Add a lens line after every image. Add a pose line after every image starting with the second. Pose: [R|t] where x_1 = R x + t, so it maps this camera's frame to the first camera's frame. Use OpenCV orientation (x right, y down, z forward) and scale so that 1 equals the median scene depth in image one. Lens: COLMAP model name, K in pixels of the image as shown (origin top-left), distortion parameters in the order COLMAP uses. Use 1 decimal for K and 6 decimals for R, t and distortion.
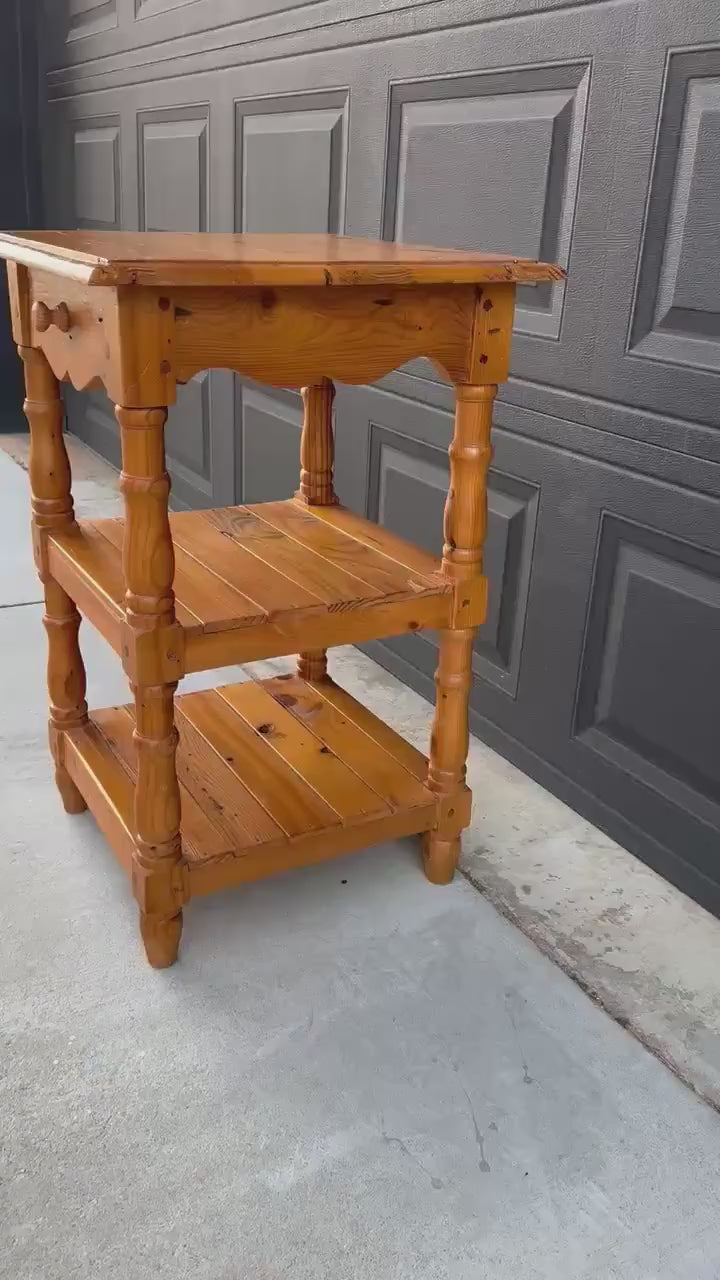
lens RADIAL K [[1097.1, 0, 357.4], [0, 1097.1, 642.2], [0, 0, 1]] dist [0.082934, -0.086913]
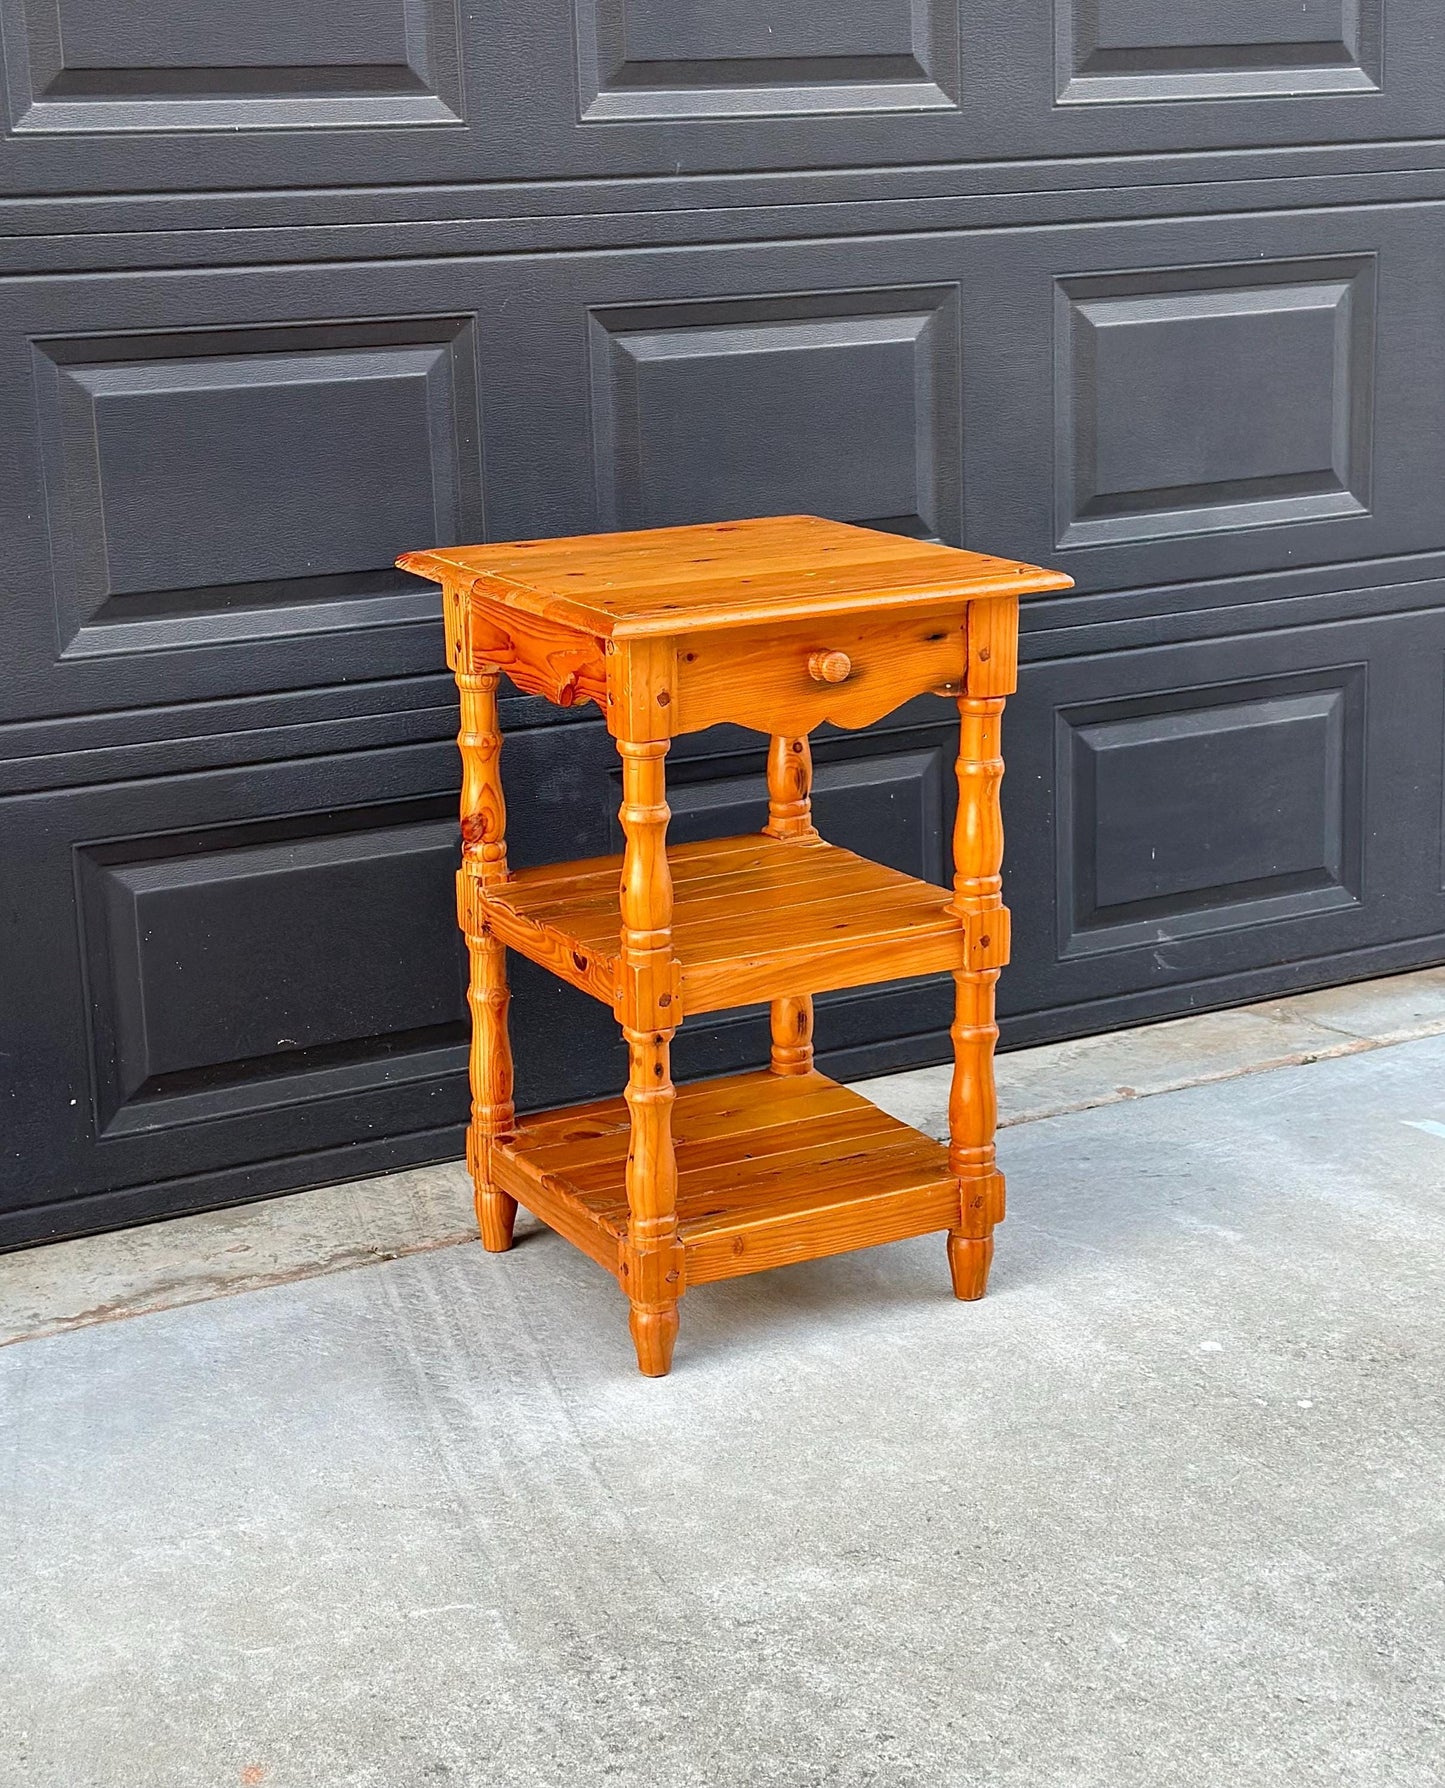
lens RADIAL K [[2925.9, 0, 693.5], [0, 2925.9, 859.7], [0, 0, 1]] dist [0.132981, 0.000000]
pose [[0.008824, -0.288252, 0.957514, -2.264397], [0.400164, 0.878553, 0.260794, -0.708411], [-0.916401, 0.380861, 0.123101, 0.739320]]
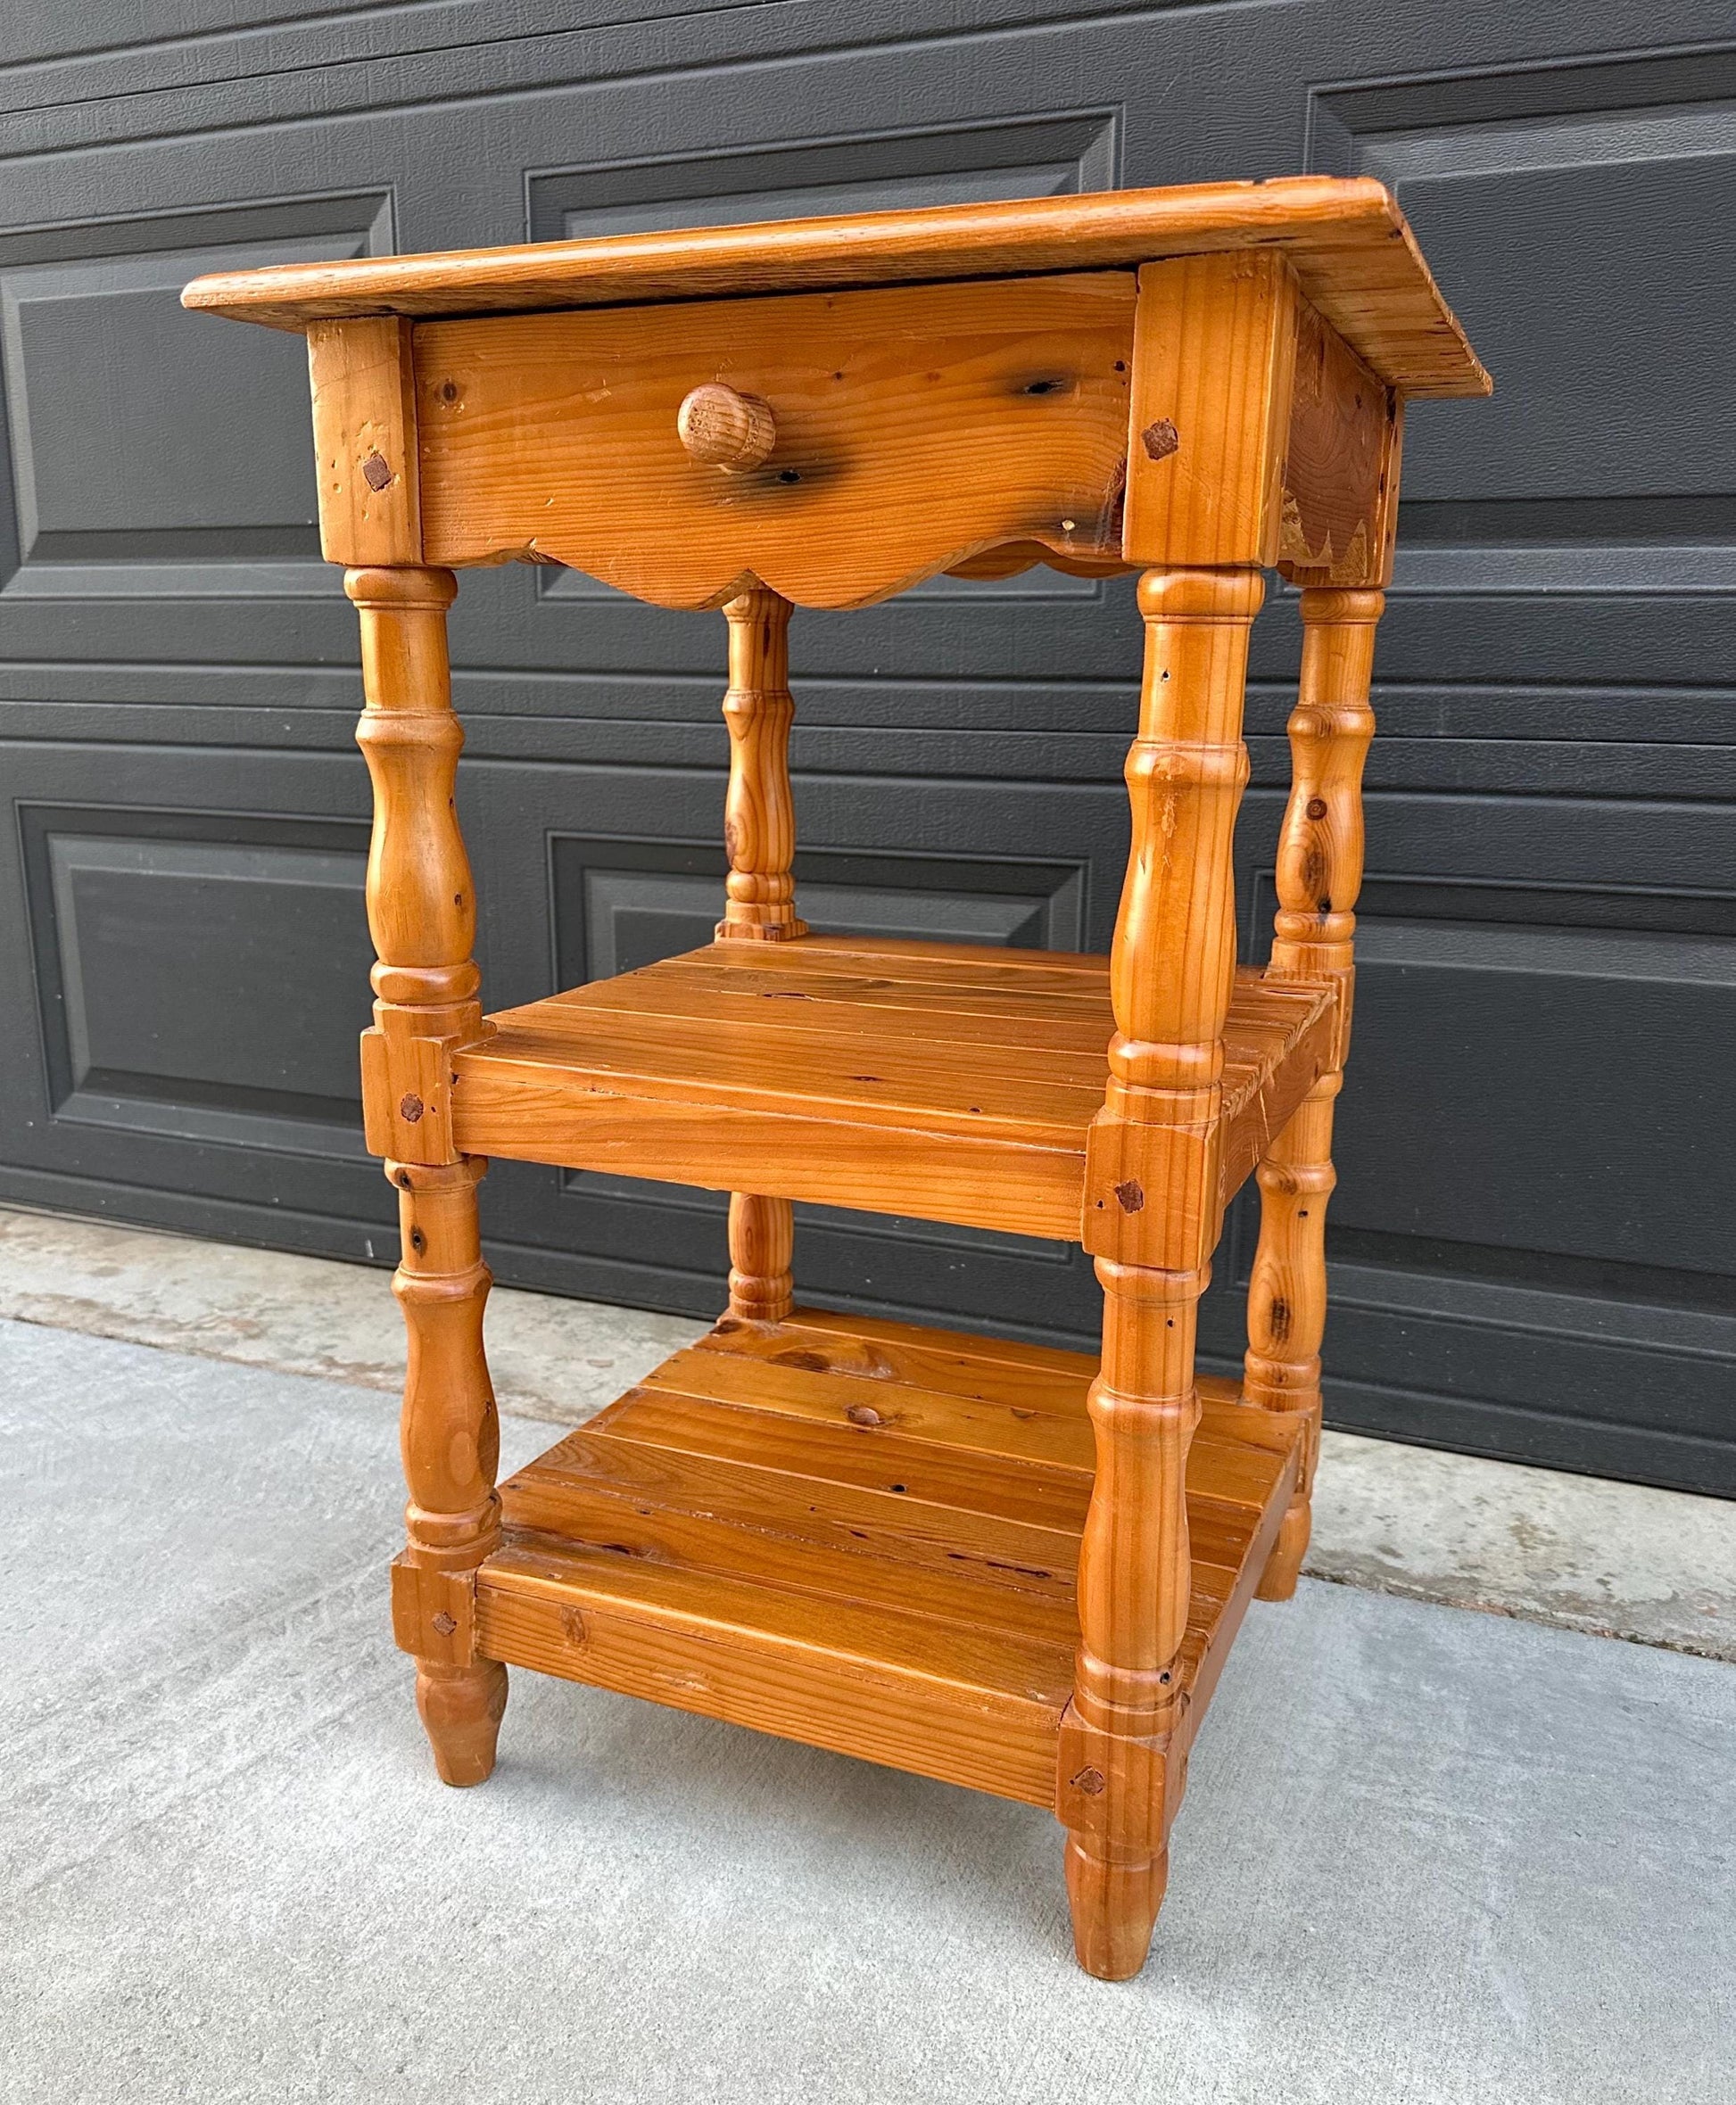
lens RADIAL K [[1765.6, 0, 880.9], [0, 1765.6, 1104.5], [0, 0, 1]] dist [0.060740, -0.110195]
pose [[0.779707, -0.185332, 0.598088, -0.556102], [0.255299, 0.966285, -0.033397, -0.022701], [-0.571734, 0.178731, 0.800734, 0.435146]]
